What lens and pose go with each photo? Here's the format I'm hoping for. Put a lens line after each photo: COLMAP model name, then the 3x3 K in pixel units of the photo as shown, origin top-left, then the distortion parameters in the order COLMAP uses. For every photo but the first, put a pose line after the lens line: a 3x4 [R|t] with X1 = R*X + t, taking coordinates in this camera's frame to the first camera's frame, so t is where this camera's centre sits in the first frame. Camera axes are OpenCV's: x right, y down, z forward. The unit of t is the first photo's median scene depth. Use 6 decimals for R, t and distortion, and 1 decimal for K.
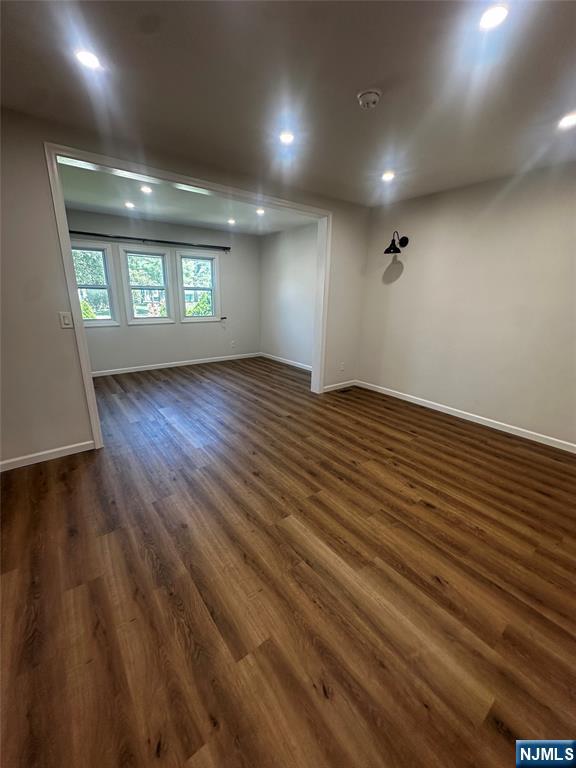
lens RADIAL K [[307.7, 0, 288.4], [0, 307.7, 382.1], [0, 0, 1]] dist [-0.002424, 0.000300]
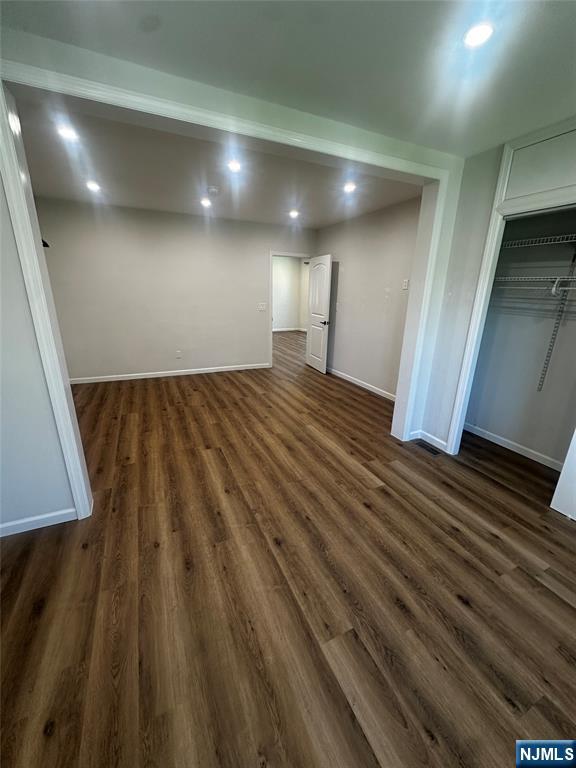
lens RADIAL K [[307.7, 0, 288.4], [0, 307.7, 382.1], [0, 0, 1]] dist [-0.002424, 0.000300]
pose [[-0.973678, -0.107249, 0.201117, -0.390717], [0.021064, 0.836261, 0.547926, -0.527989], [-0.226951, 0.537740, -0.811991, 1.705830]]
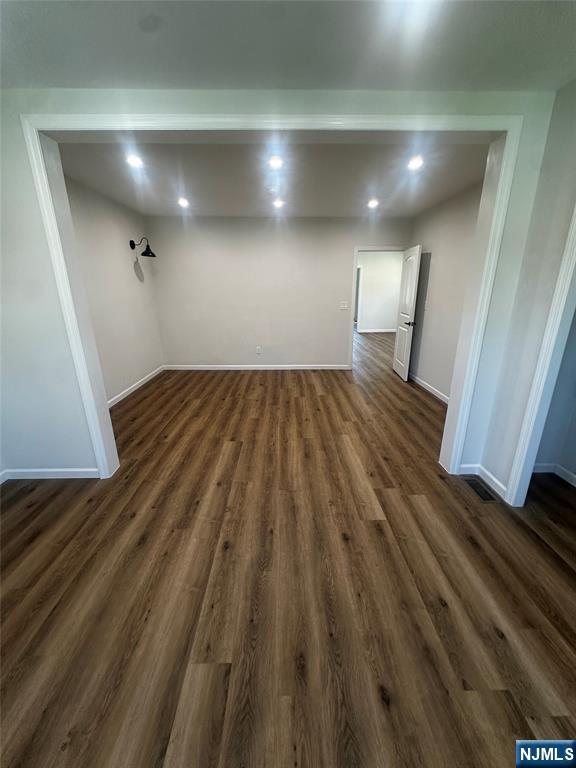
lens RADIAL K [[307.7, 0, 288.4], [0, 307.7, 382.1], [0, 0, 1]] dist [-0.002424, 0.000300]
pose [[-0.800483, -0.195839, 0.566457, -0.638235], [0.155810, 0.844622, 0.512189, -0.483406], [-0.578748, 0.498259, -0.645592, 1.550706]]
